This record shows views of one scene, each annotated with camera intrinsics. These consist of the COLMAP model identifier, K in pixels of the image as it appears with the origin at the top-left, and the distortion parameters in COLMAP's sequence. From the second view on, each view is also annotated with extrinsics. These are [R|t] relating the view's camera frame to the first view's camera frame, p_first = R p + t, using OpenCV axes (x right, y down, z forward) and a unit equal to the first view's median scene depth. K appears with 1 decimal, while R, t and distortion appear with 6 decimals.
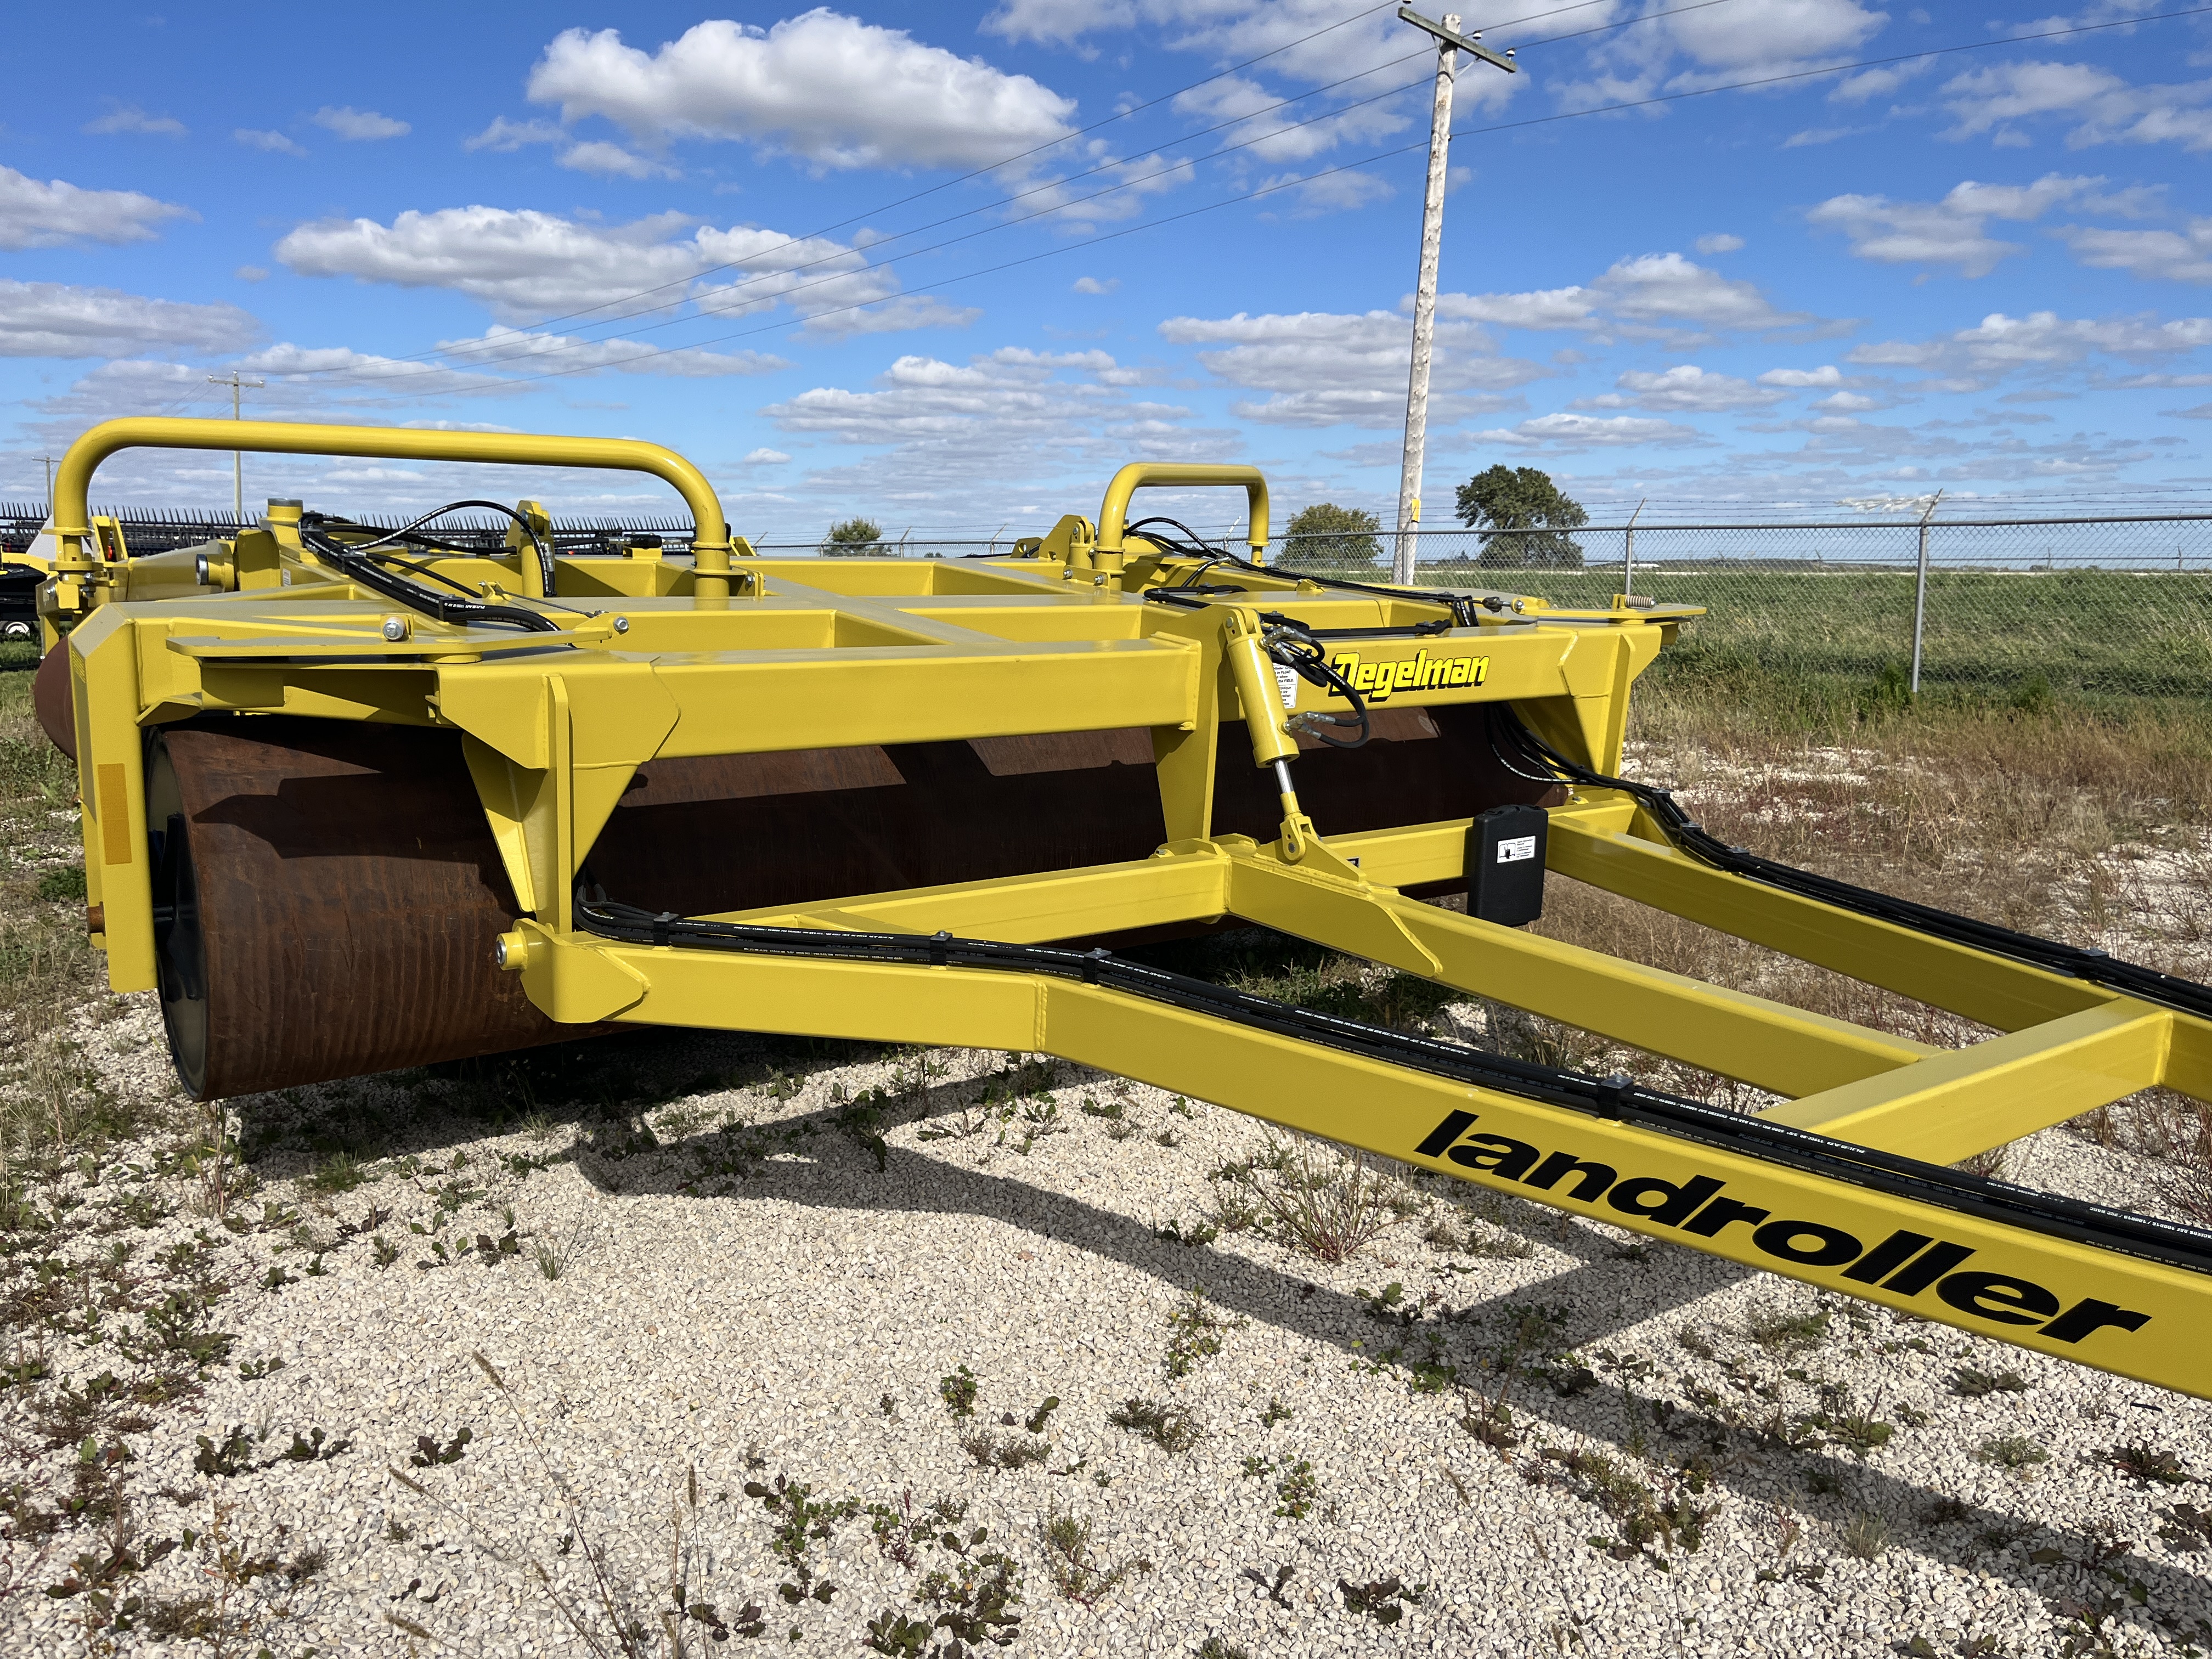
lens RADIAL K [[1646.2, 0, 1108.3], [0, 1646.2, 824.1], [0, 0, 1]] dist [0.021291, -0.050861]
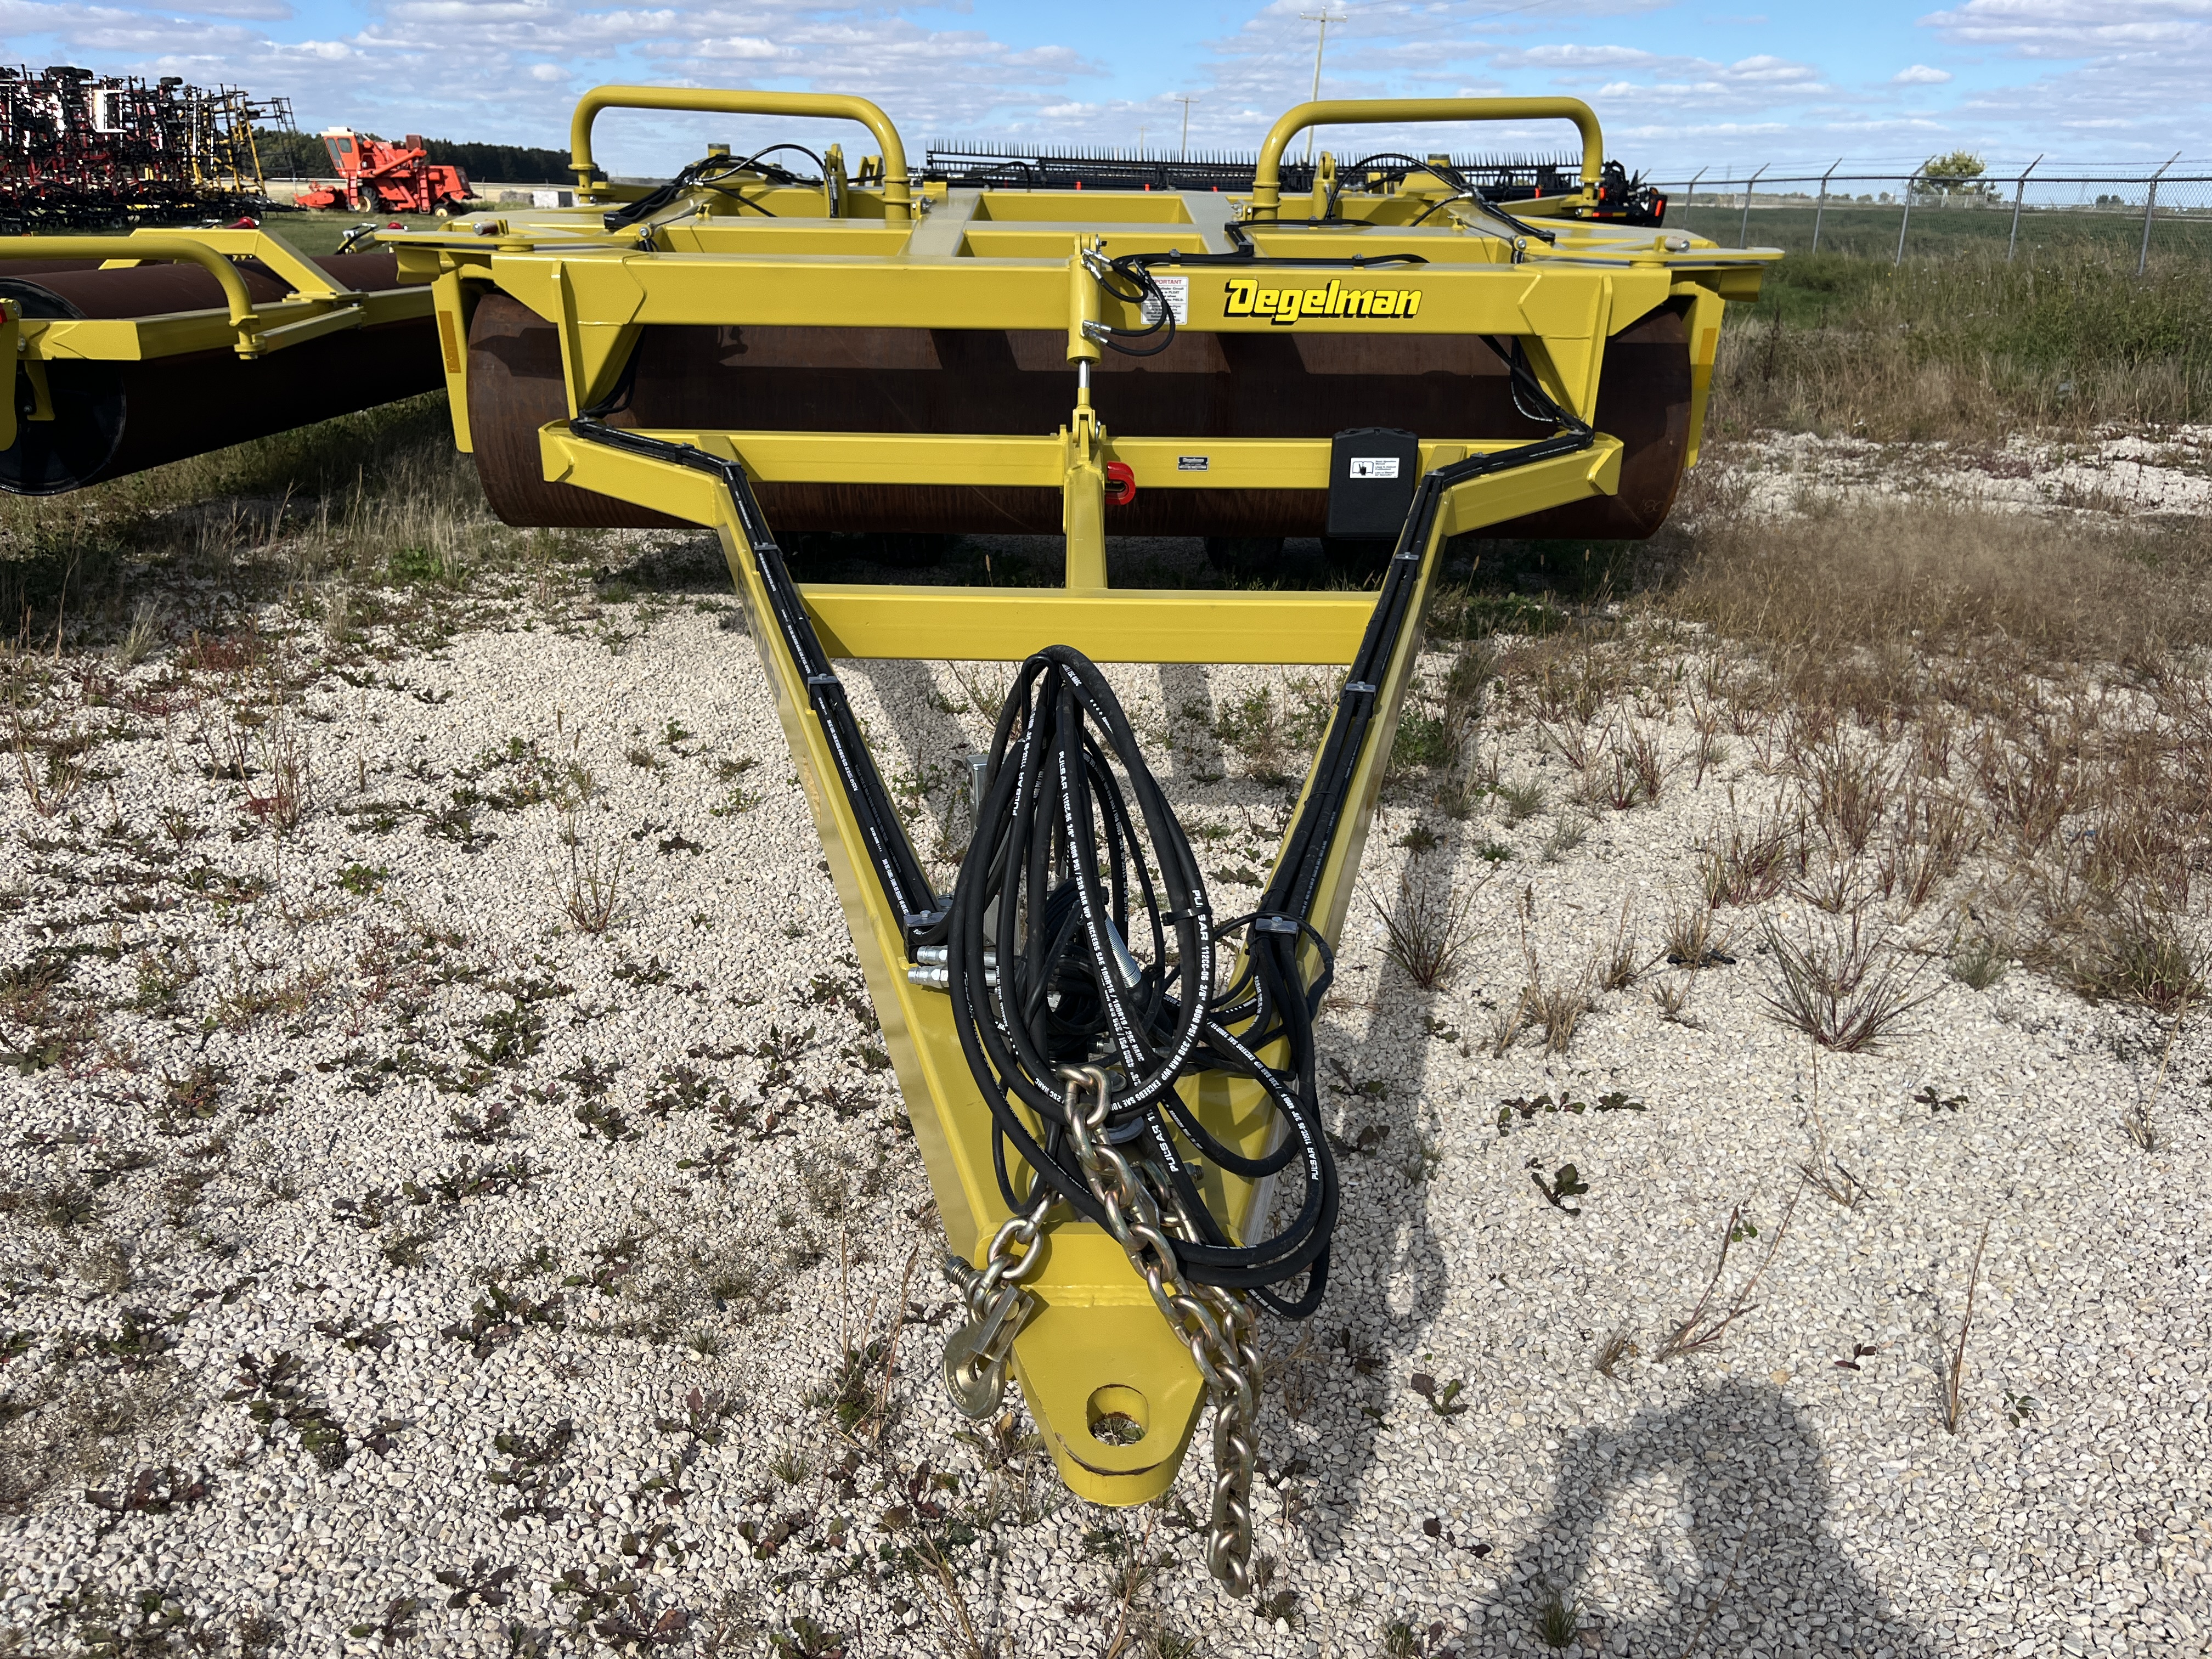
lens RADIAL K [[1646.2, 0, 1101.1], [0, 1646.2, 833.7], [0, 0, 1]] dist [0.021291, -0.050861]
pose [[0.817548, 0.217586, -0.533170, 0.755514], [-0.101756, 0.965884, 0.238147, 0.007565], [0.566798, -0.140444, 0.811798, -0.058660]]
